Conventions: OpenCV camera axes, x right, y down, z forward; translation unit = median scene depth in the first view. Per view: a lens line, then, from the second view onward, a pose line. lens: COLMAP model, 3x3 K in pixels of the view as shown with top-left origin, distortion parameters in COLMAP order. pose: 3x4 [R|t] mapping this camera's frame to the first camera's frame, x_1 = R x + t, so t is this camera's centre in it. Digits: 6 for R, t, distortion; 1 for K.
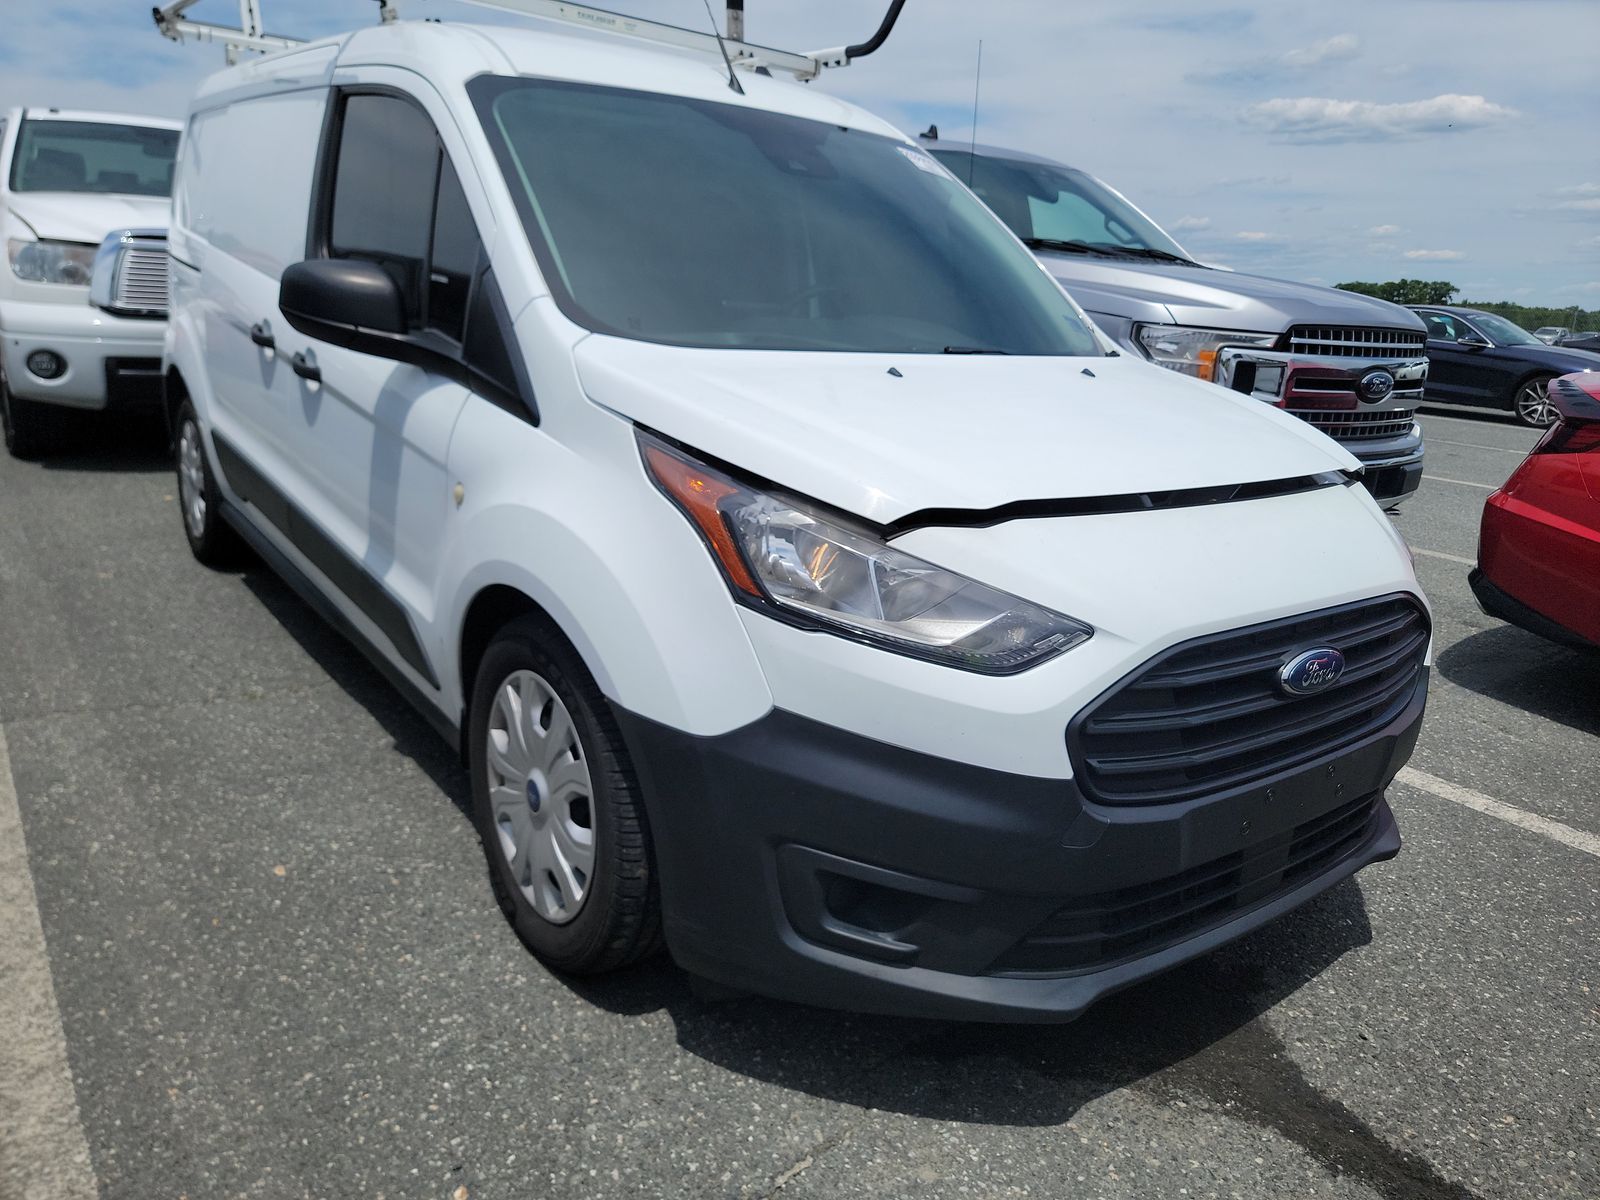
lens RADIAL K [[1127.7, 0, 821.1], [0, 1127.7, 580.4], [0, 0, 1]] dist [0.059232, -0.052878]
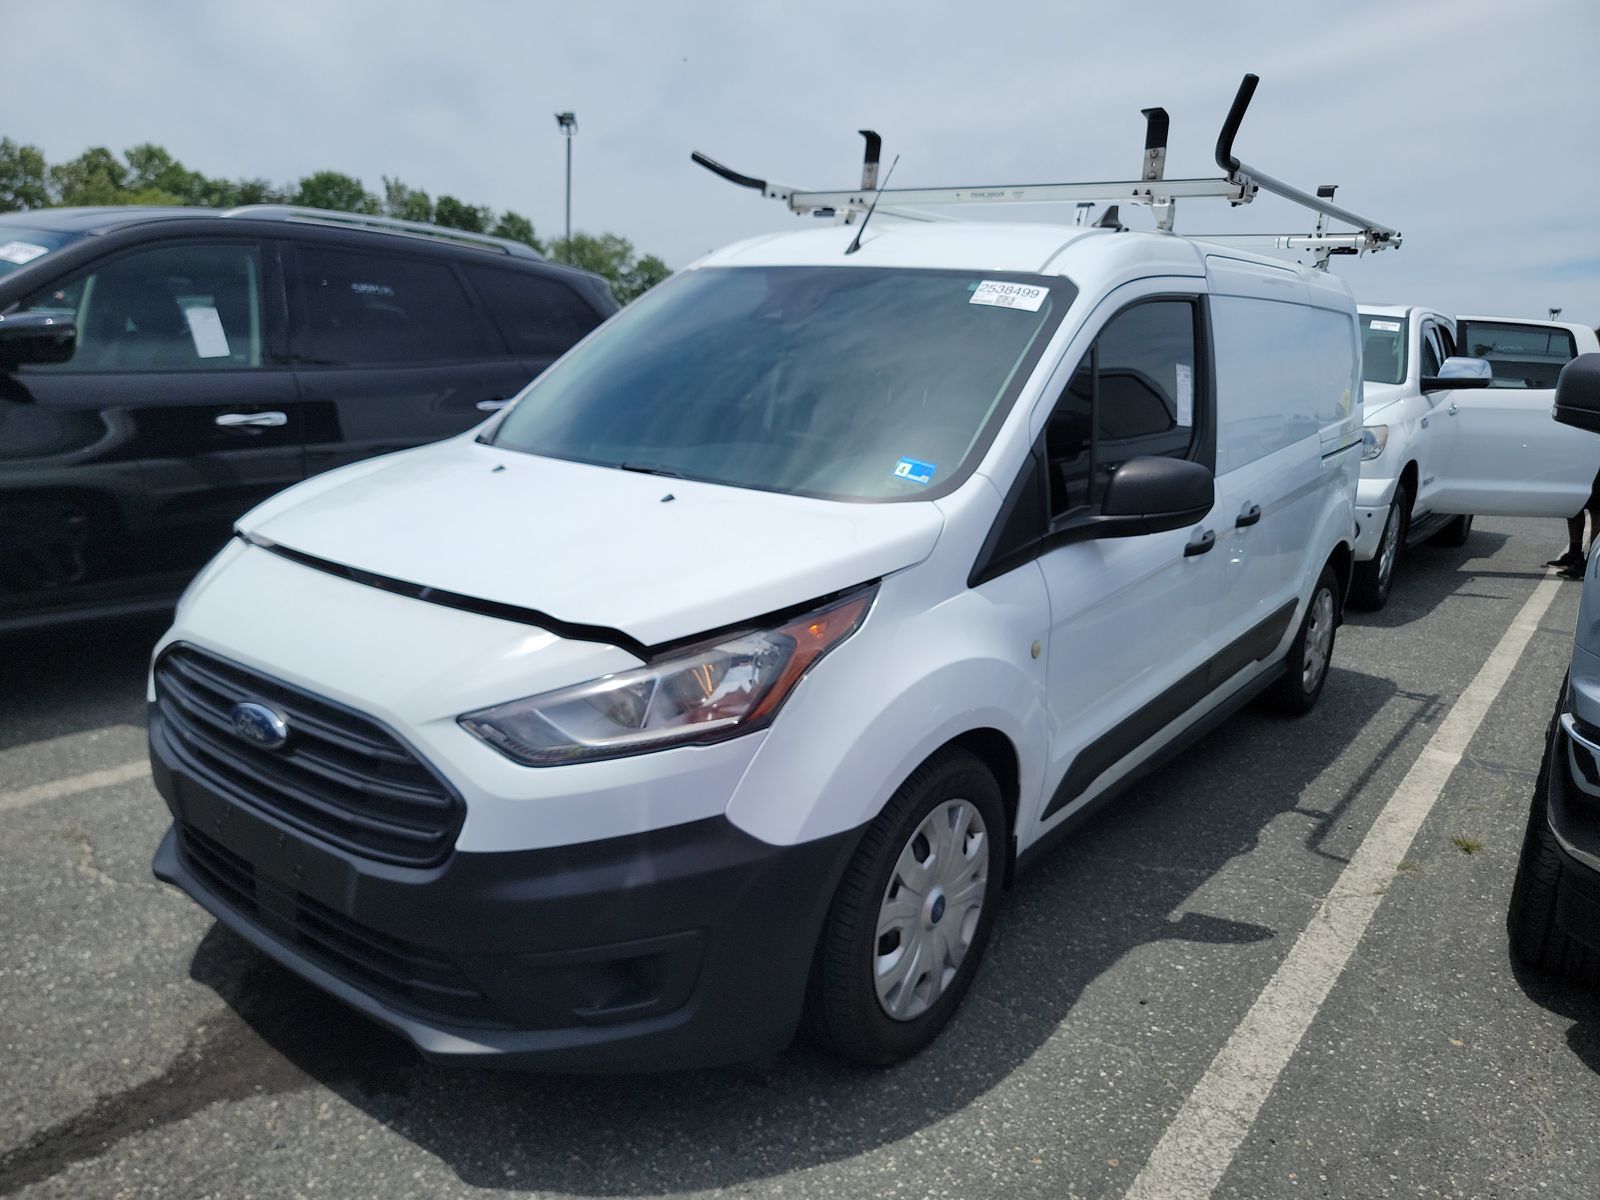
lens RADIAL K [[1127.7, 0, 808.4], [0, 1127.7, 595.3], [0, 0, 1]] dist [0.059232, -0.052878]
pose [[0.271182, 0.157728, -0.949517, 1.494283], [-0.285929, 0.955152, 0.077003, -0.263436], [0.919078, 0.250613, 0.304119, 1.028741]]
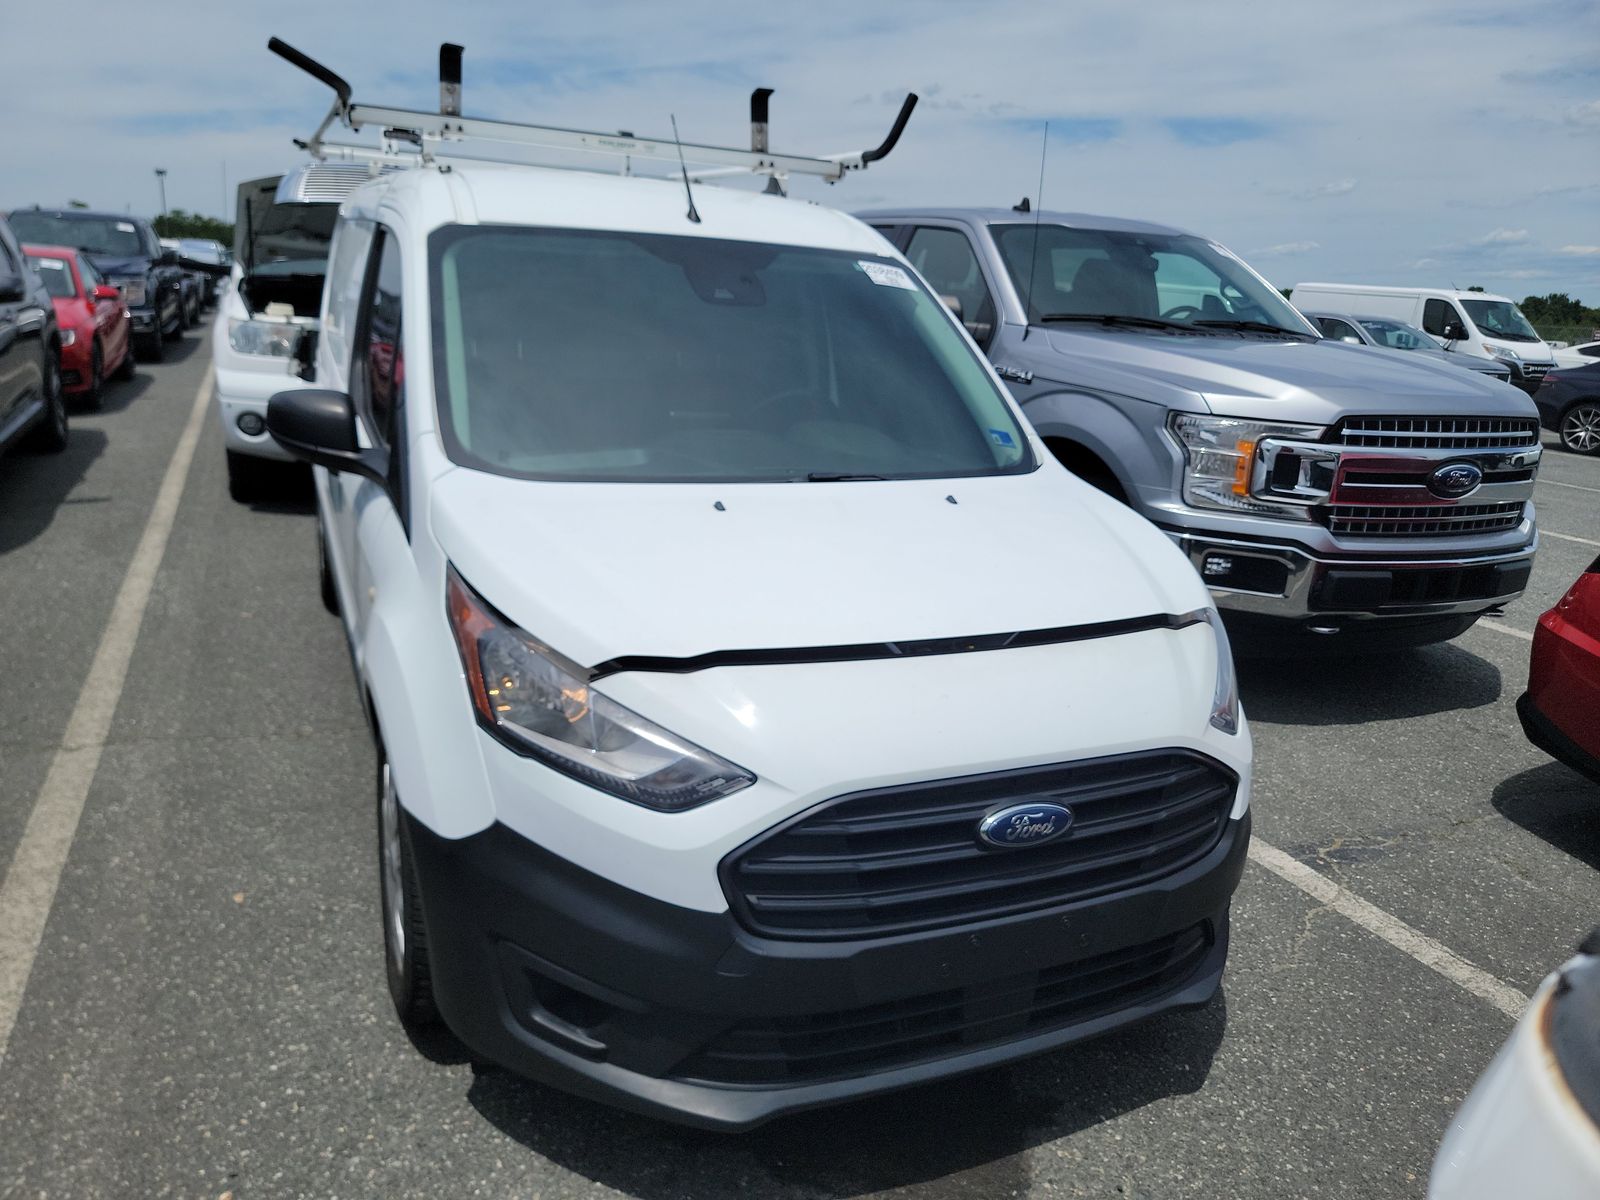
lens RADIAL K [[1127.7, 0, 787.2], [0, 1127.7, 598.0], [0, 0, 1]] dist [0.059232, -0.052878]
pose [[0.972202, 0.049631, -0.228821, 0.405724], [-0.051543, 0.998668, -0.002385, -0.102182], [0.228398, 0.014113, 0.973466, -0.048033]]
